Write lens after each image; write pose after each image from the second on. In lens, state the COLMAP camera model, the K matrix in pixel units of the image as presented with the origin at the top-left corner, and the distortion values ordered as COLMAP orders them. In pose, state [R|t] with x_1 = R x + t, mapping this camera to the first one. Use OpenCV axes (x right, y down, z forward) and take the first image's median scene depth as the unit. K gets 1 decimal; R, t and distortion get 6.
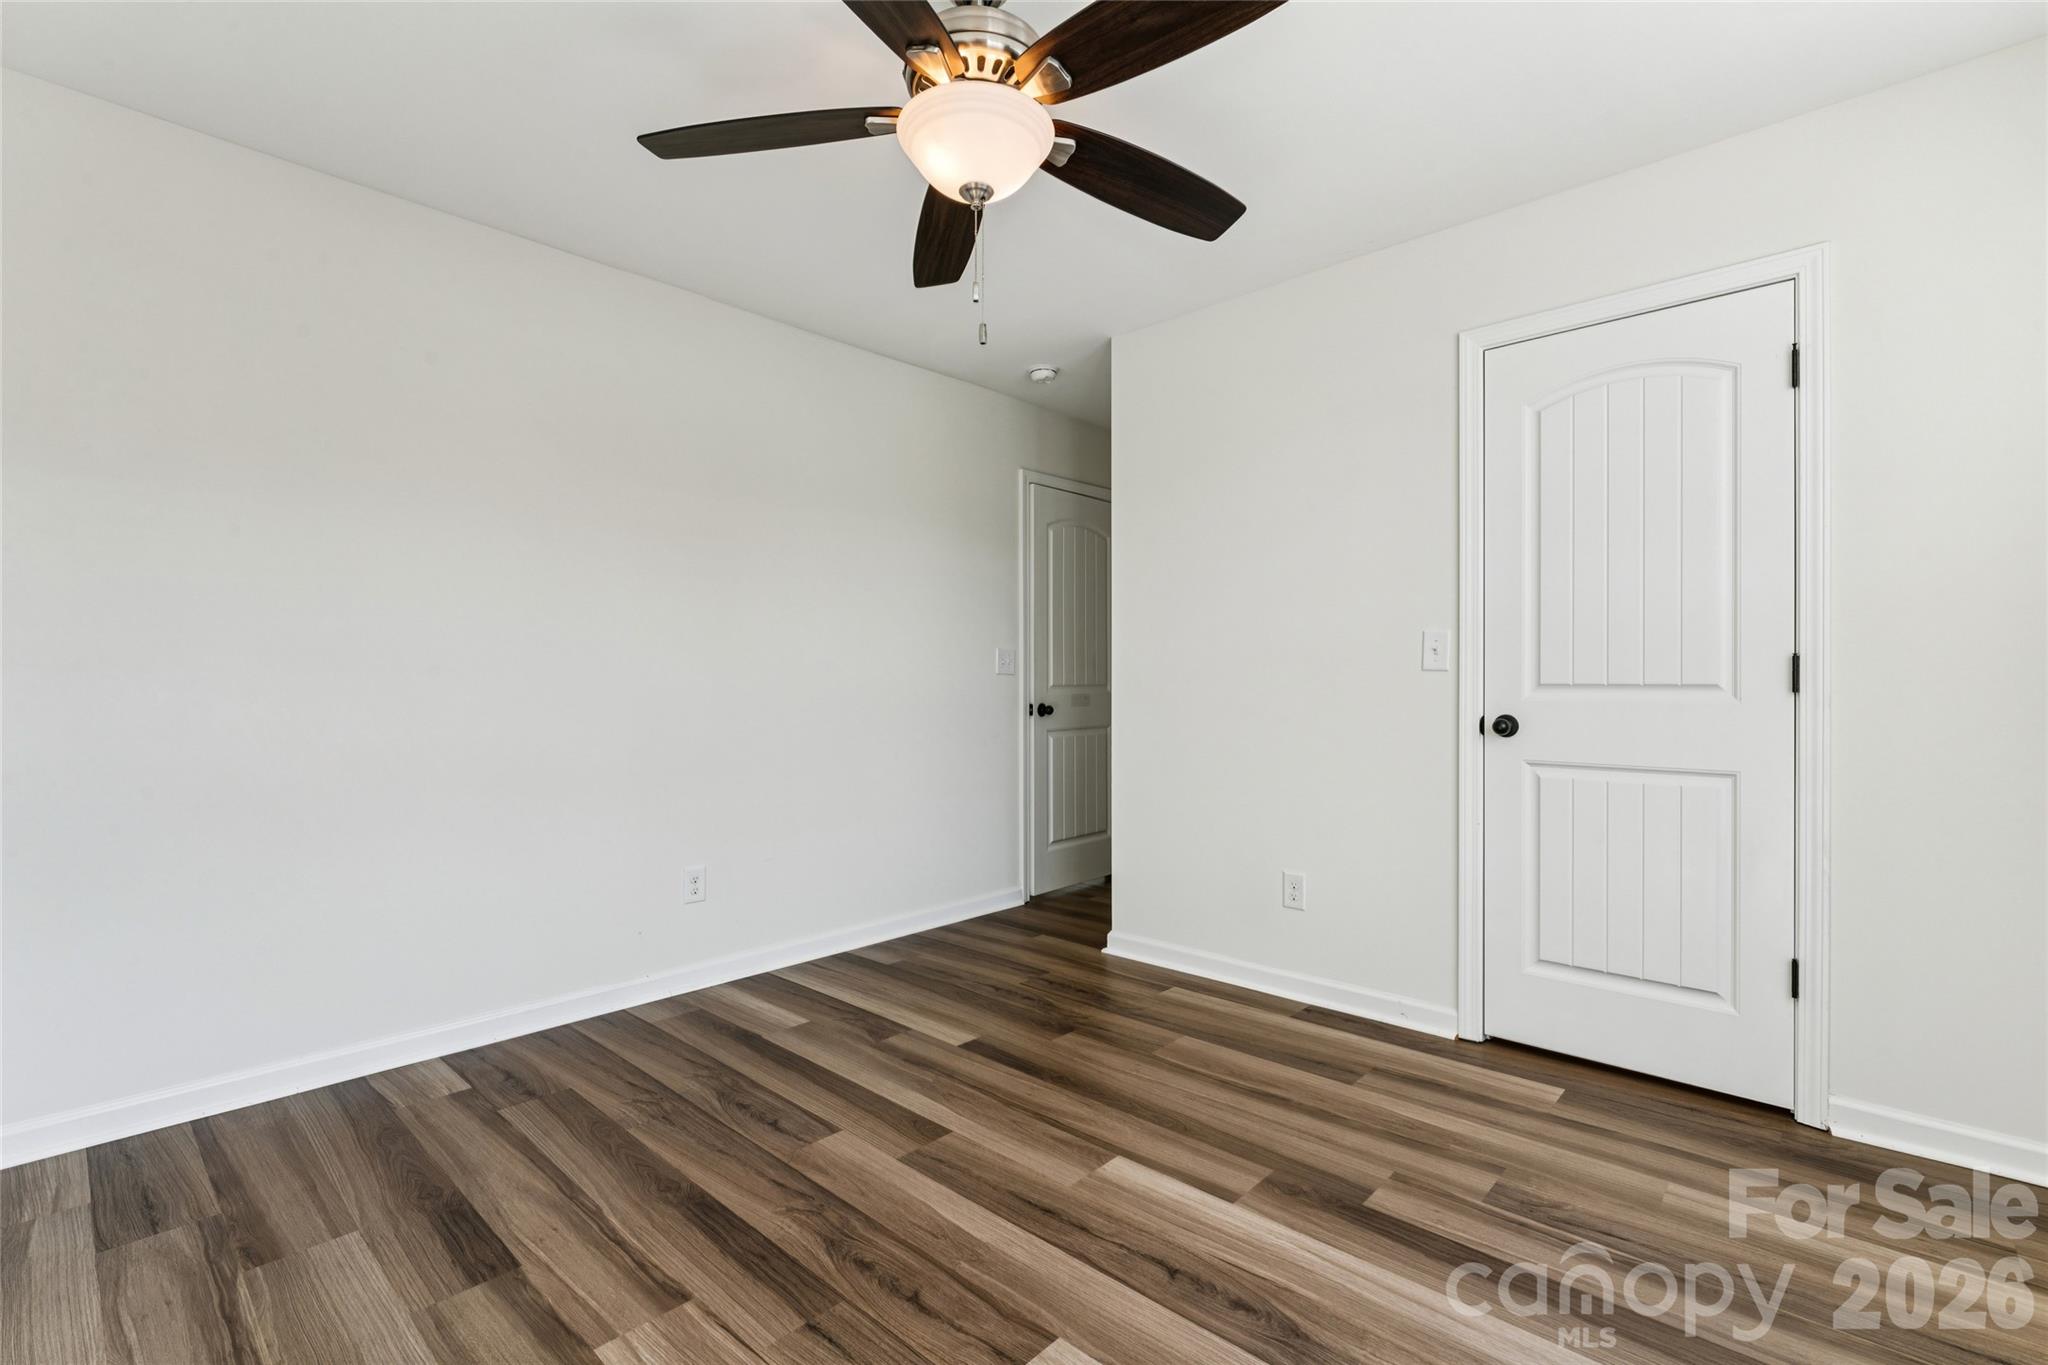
lens RADIAL K [[912.1, 0, 1026.3], [0, 912.1, 684.3], [0, 0, 1]] dist [0.002082, -0.000985]
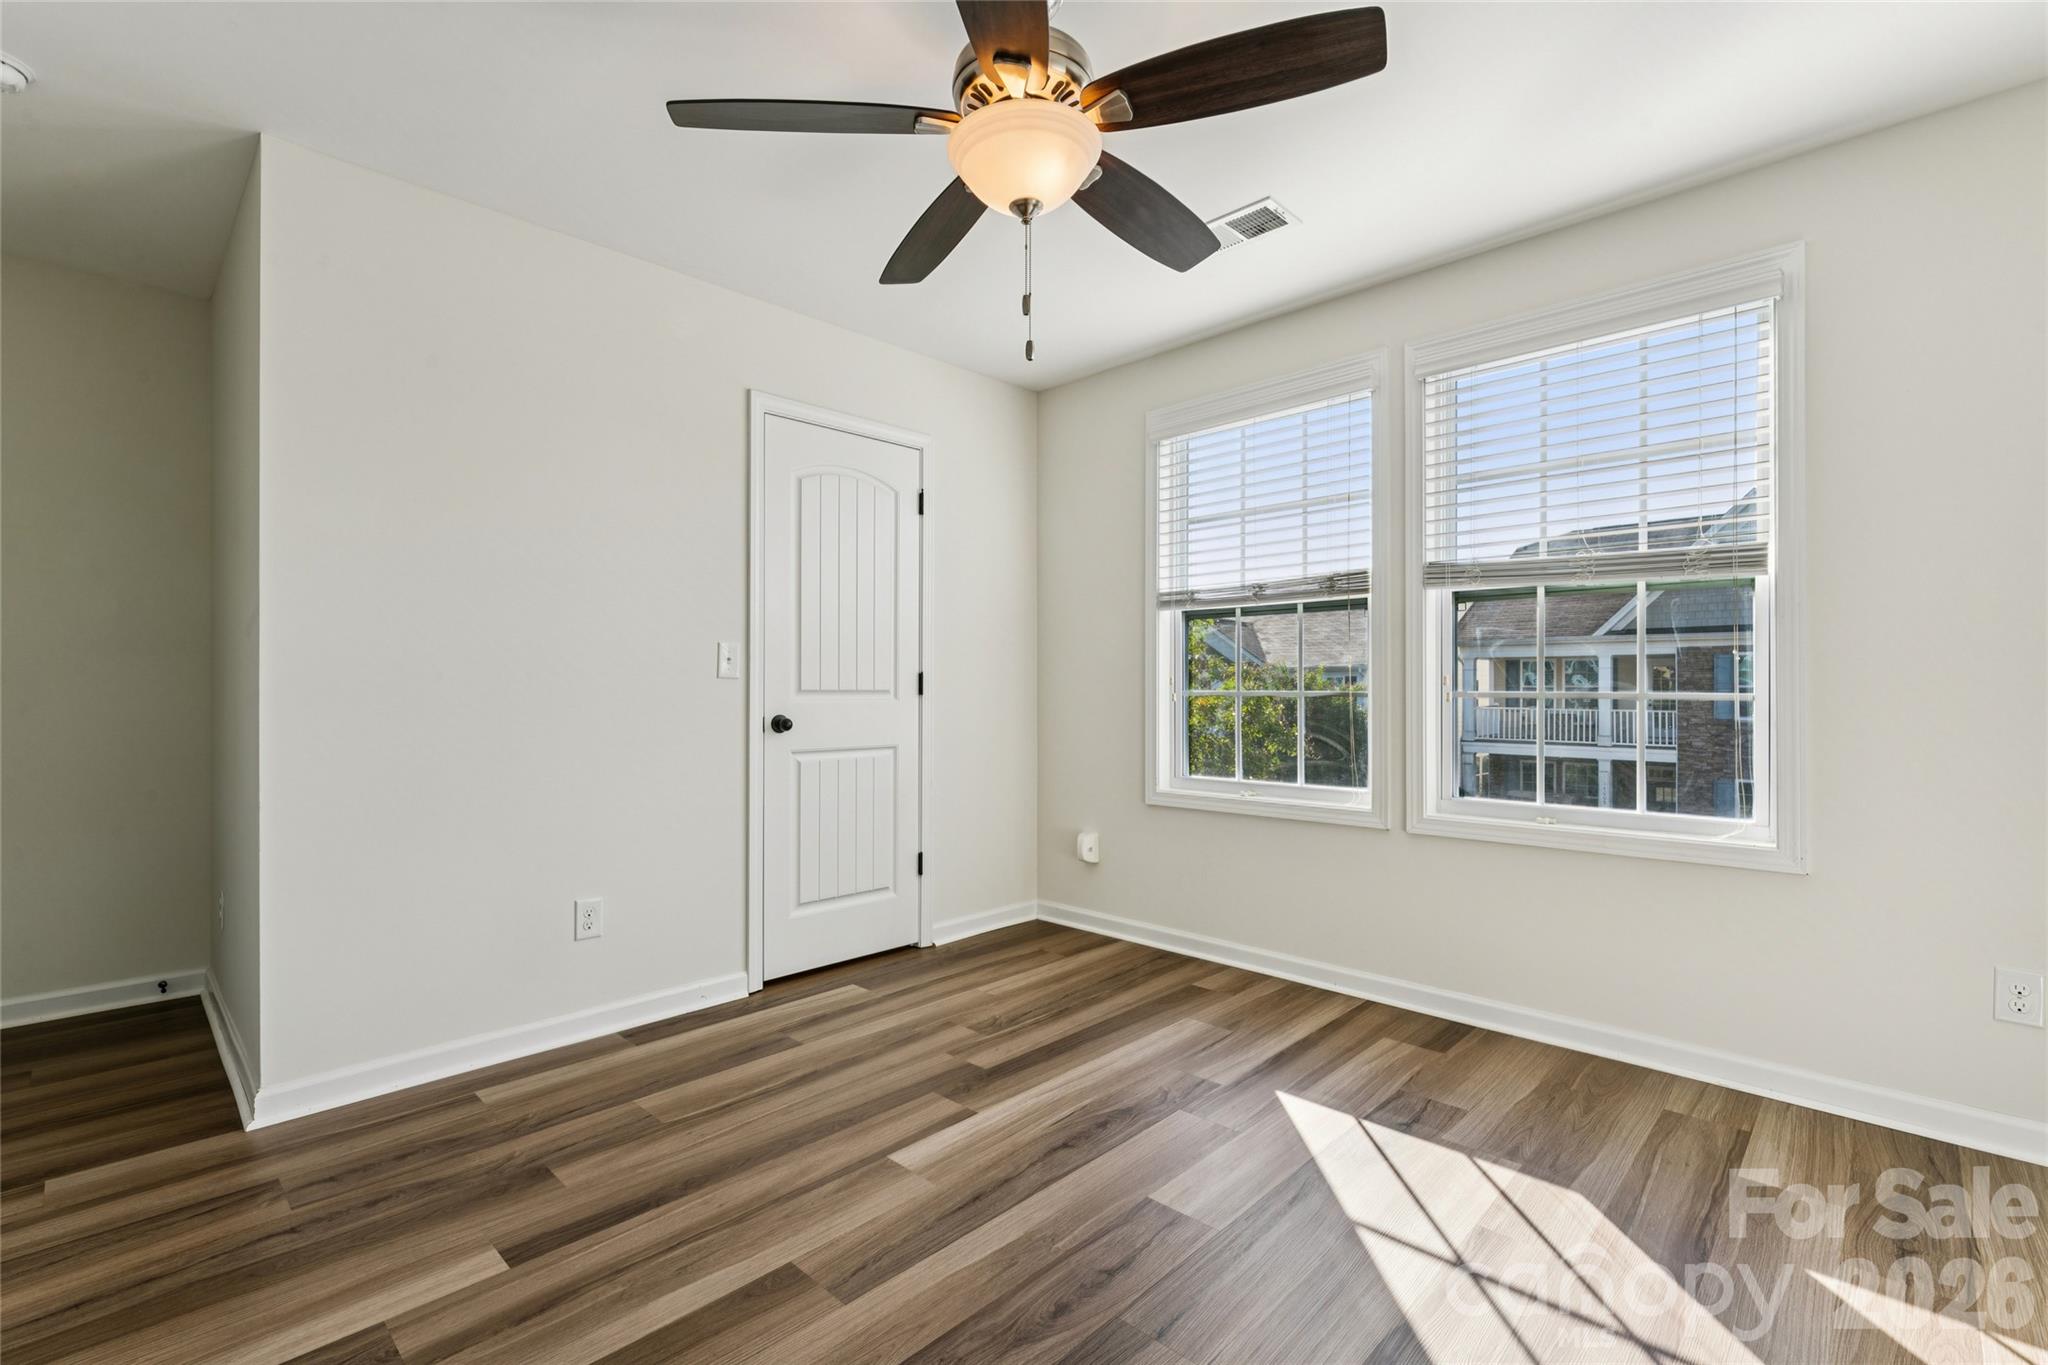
lens RADIAL K [[912.1, 0, 1026.3], [0, 912.1, 684.3], [0, 0, 1]] dist [0.002082, -0.000985]
pose [[0.018869, 0.006905, 0.999798, -0.839353], [0.000465, 0.999976, -0.006915, 0.001514], [-0.999822, 0.000596, 0.018866, 0.764309]]
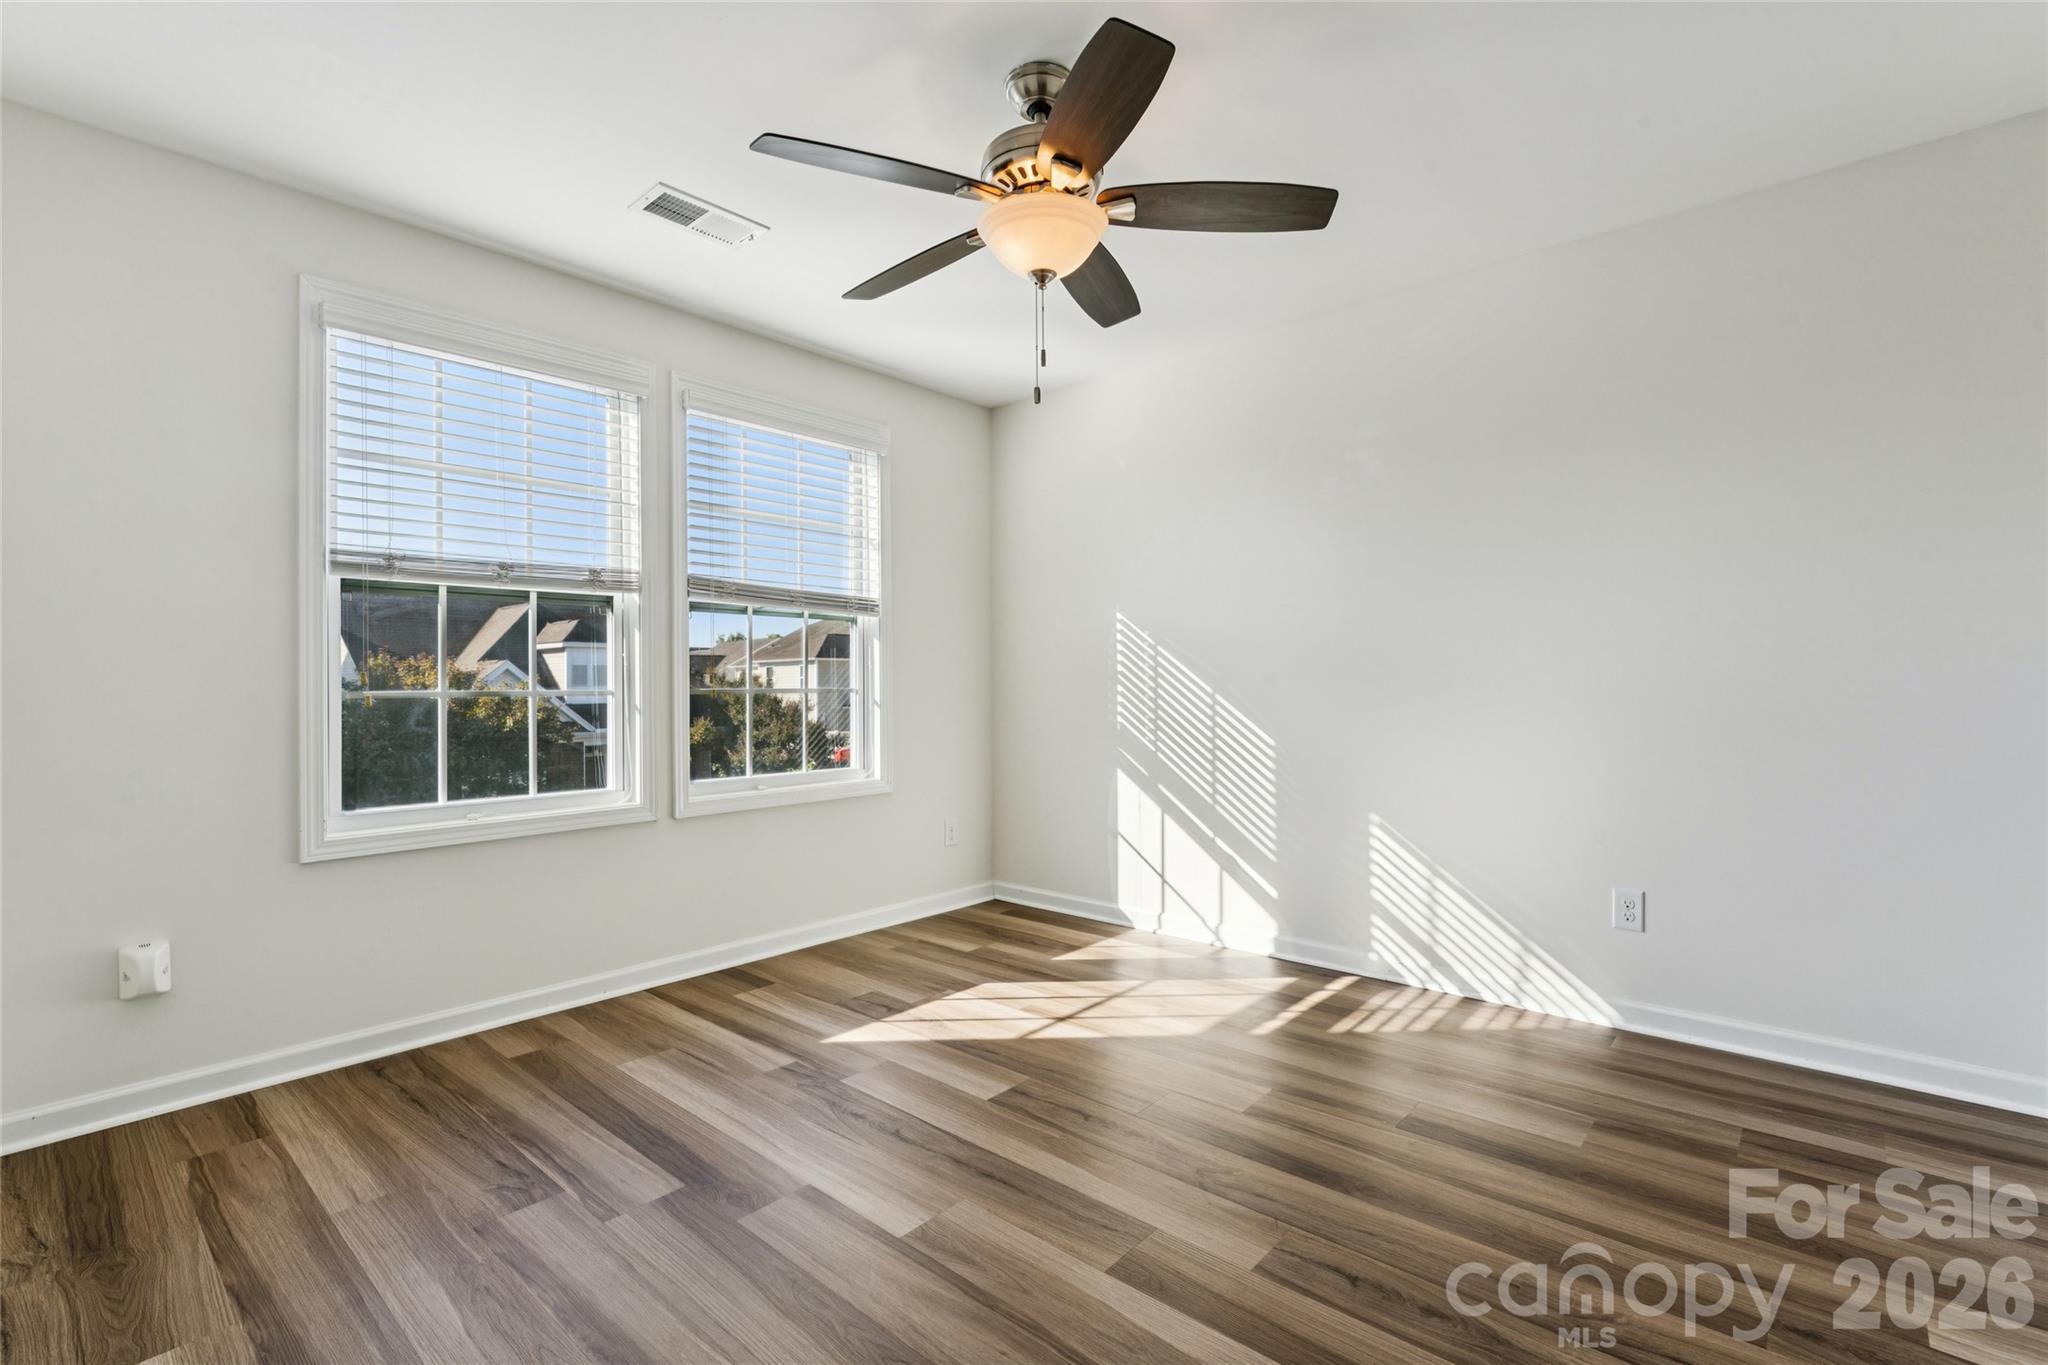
lens RADIAL K [[912.1, 0, 1026.3], [0, 912.1, 684.3], [0, 0, 1]] dist [0.002082, -0.000985]
pose [[-0.999661, 0.008321, -0.024658, -0.000242], [0.008361, 0.999964, -0.001518, 0.002023], [0.024645, -0.001723, -0.999695, 1.715796]]
